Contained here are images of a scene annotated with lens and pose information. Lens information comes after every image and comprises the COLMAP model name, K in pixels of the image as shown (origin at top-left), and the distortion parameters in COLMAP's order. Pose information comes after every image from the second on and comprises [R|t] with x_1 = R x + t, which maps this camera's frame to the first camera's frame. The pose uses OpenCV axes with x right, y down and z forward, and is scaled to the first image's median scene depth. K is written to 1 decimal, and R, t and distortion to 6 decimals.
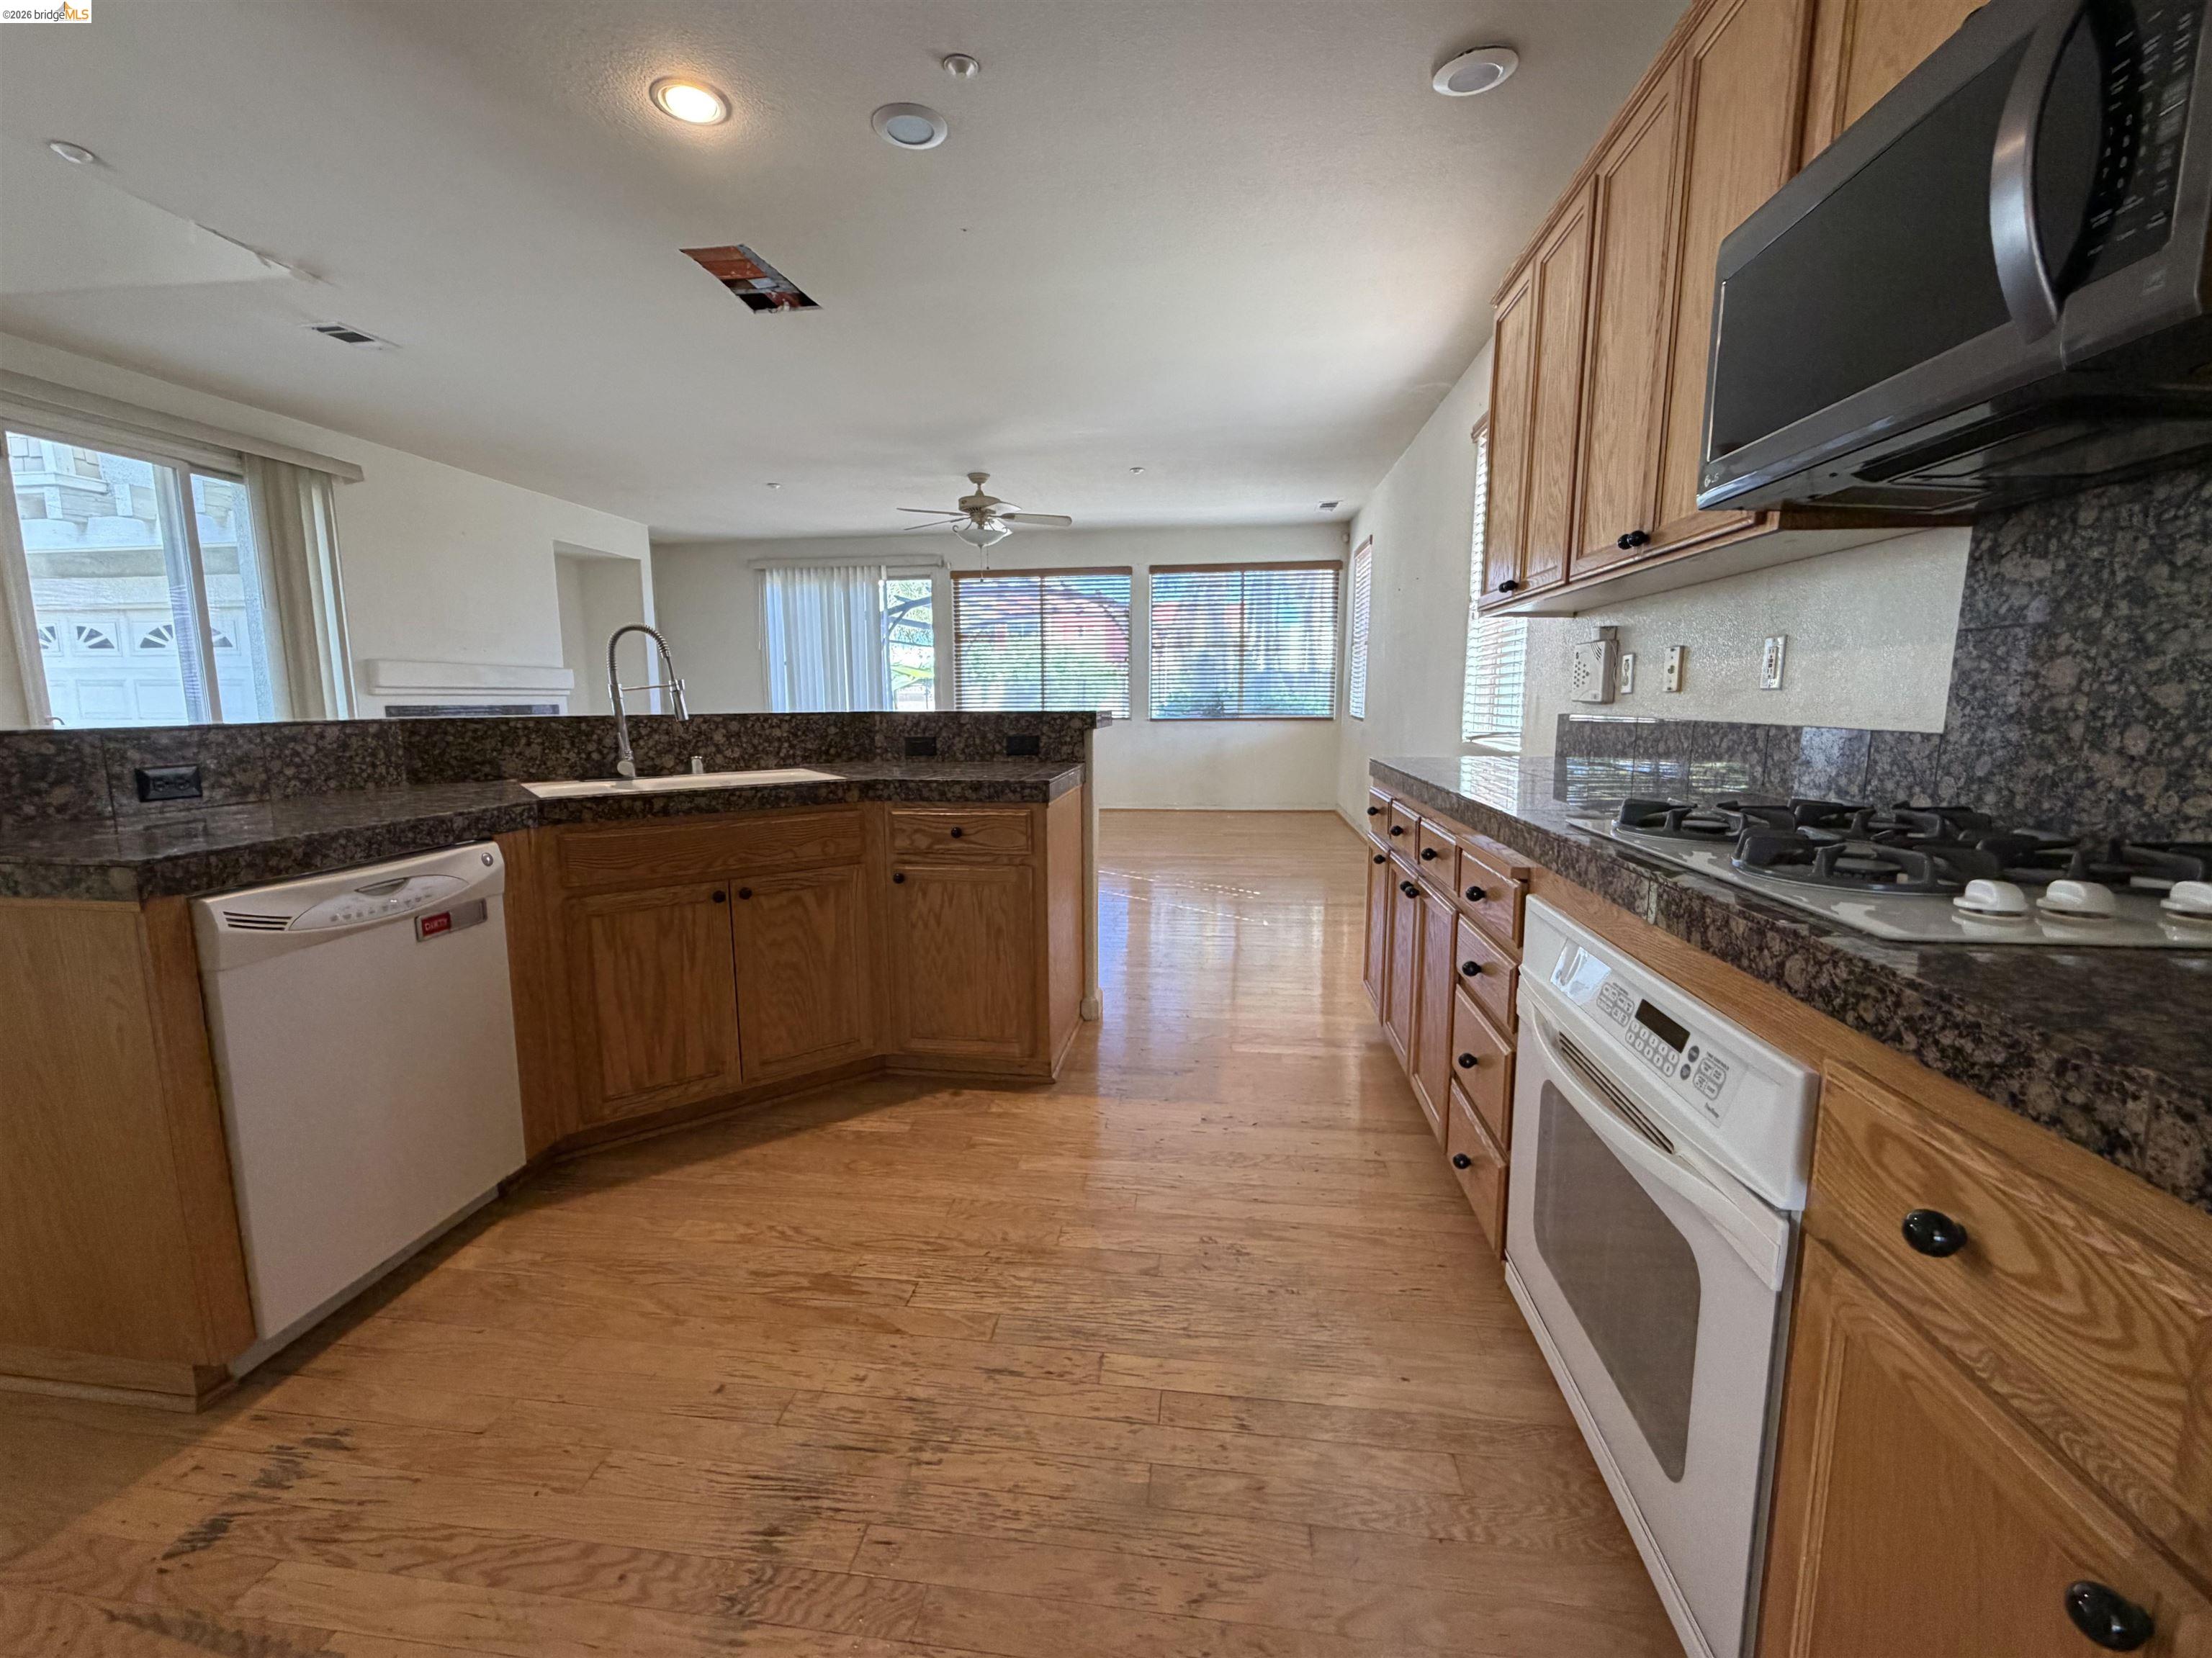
lens RADIAL K [[950.9, 0, 1086.4], [0, 950.9, 826.8], [0, 0, 1]] dist [0.002257, 0.000127]
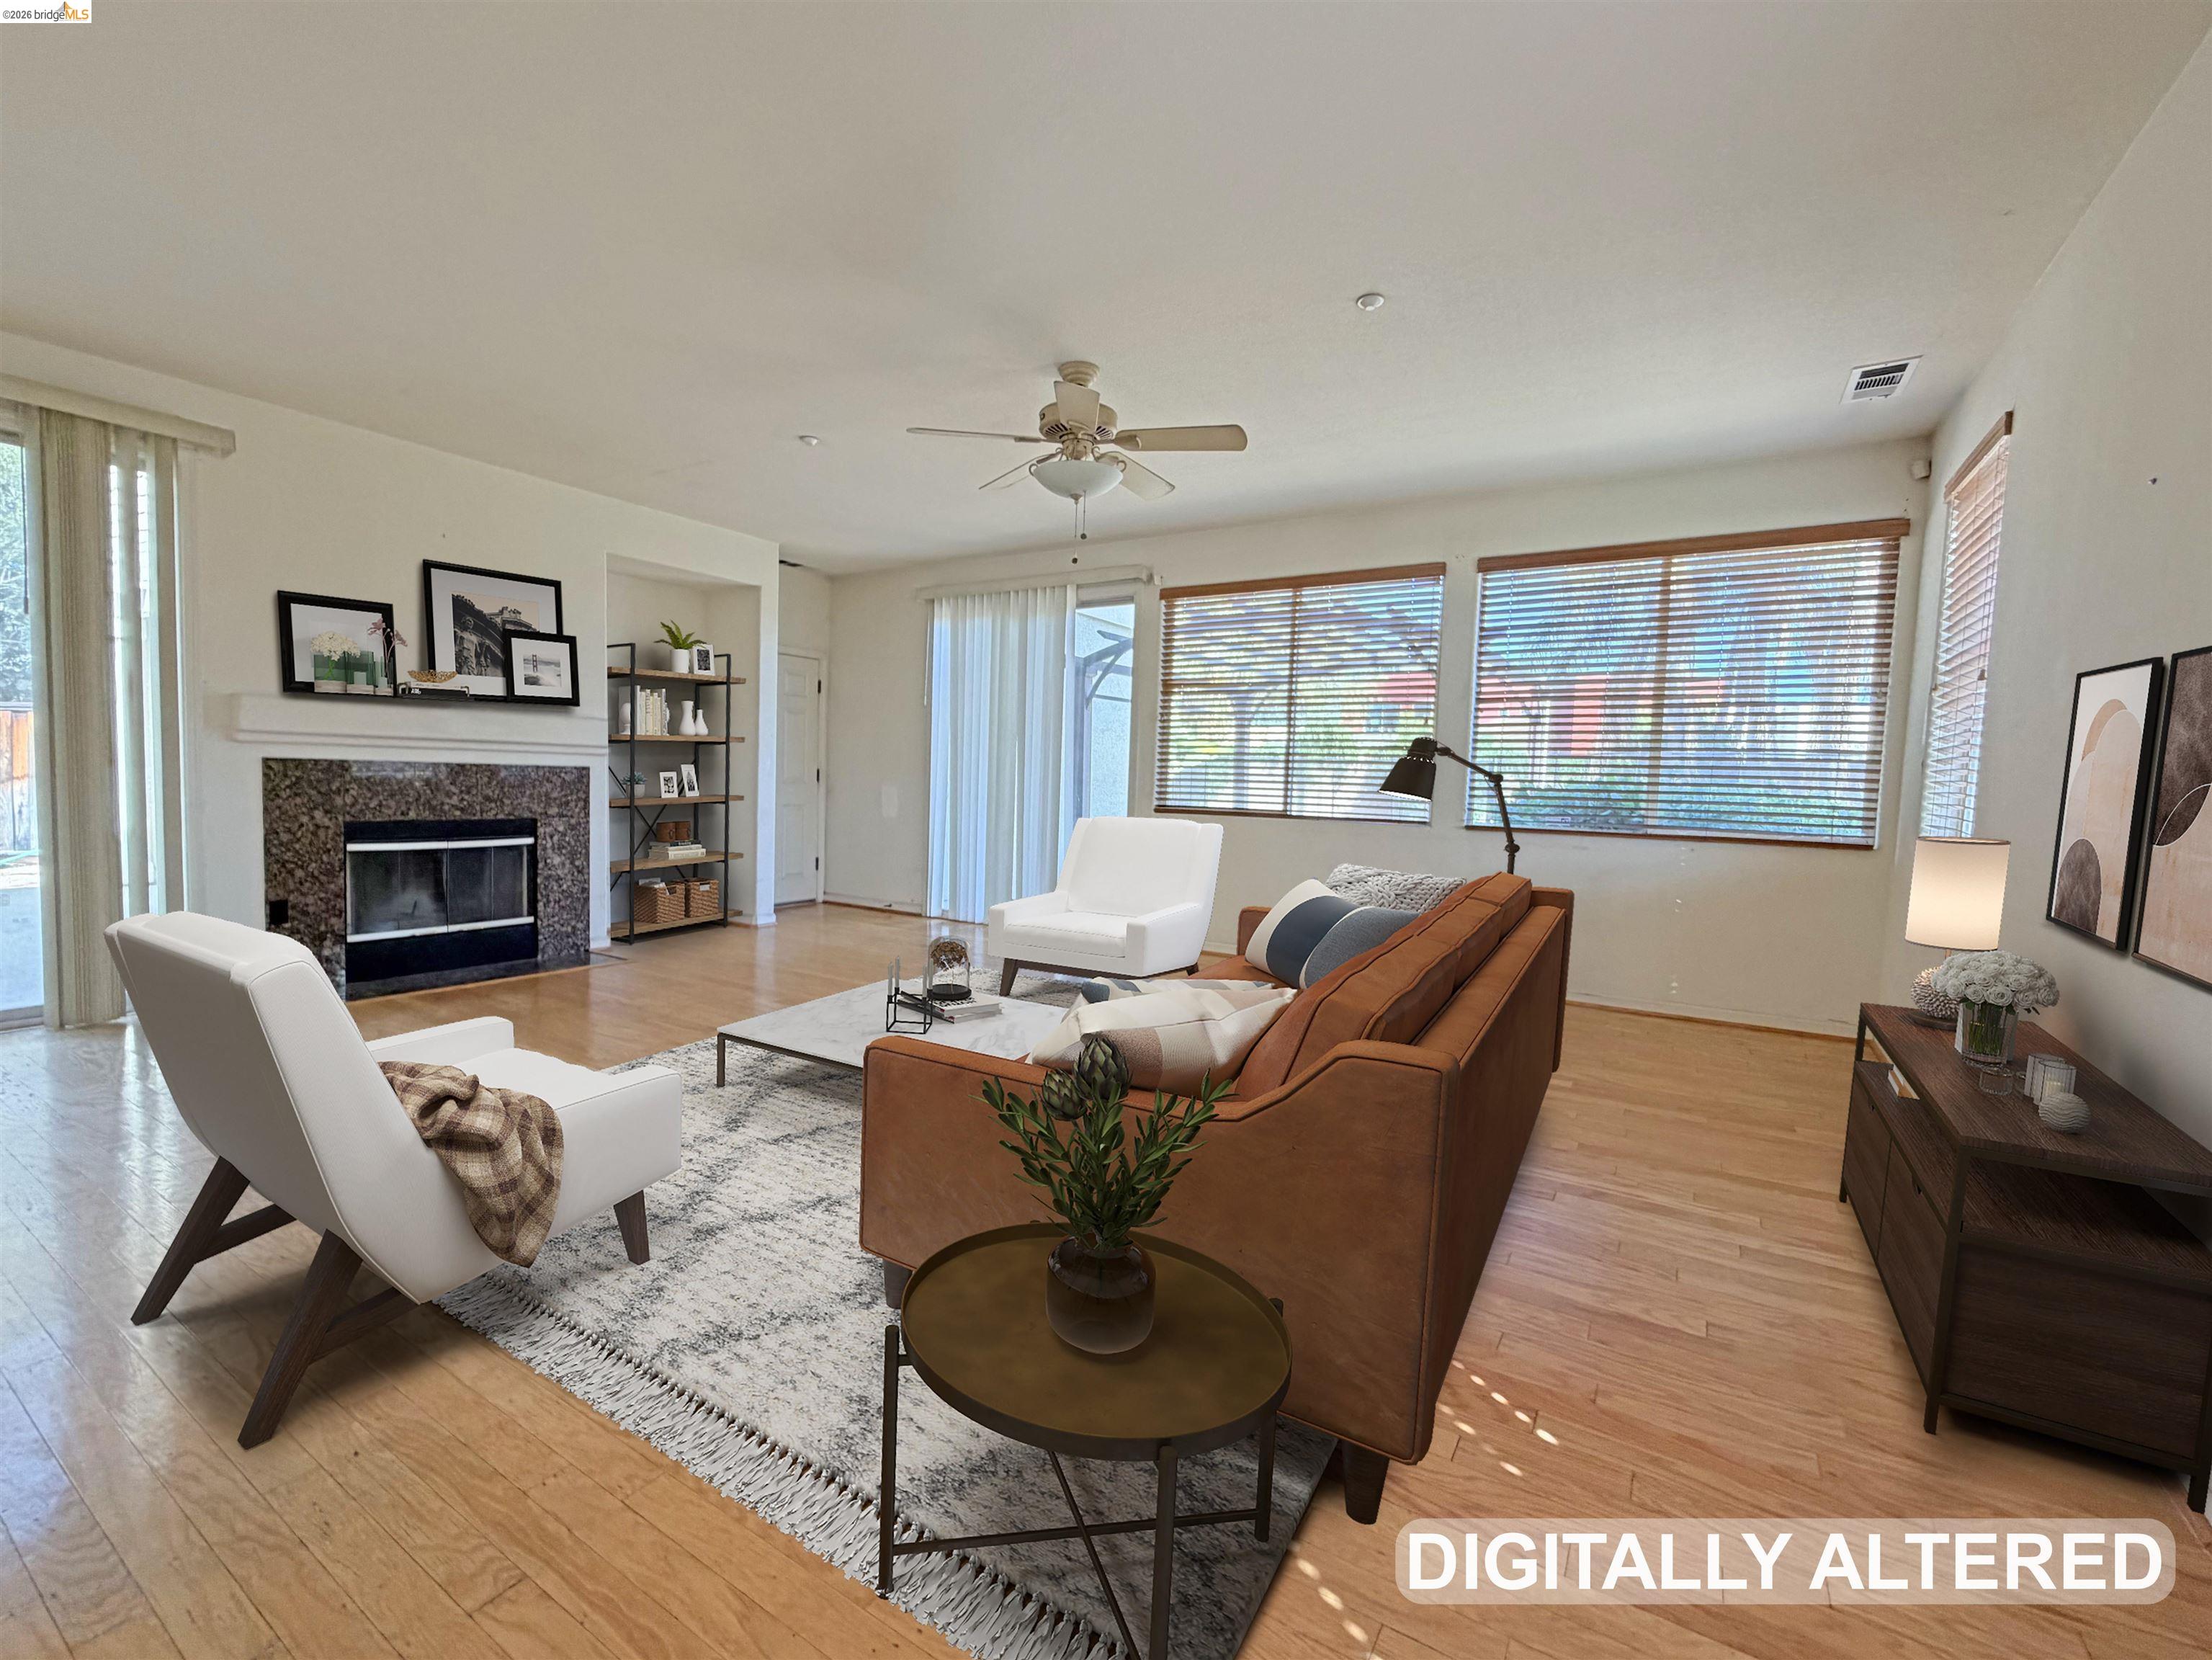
lens RADIAL K [[951.1, 0, 1086.4], [0, 951.1, 827.8], [0, 0, 1]] dist [0.002257, 0.000127]
pose [[0.906764, 0.055850, -0.417924, 0.103416], [-0.091487, 0.993636, -0.065713, -0.056942], [0.411594, 0.097821, 0.906102, 0.413820]]
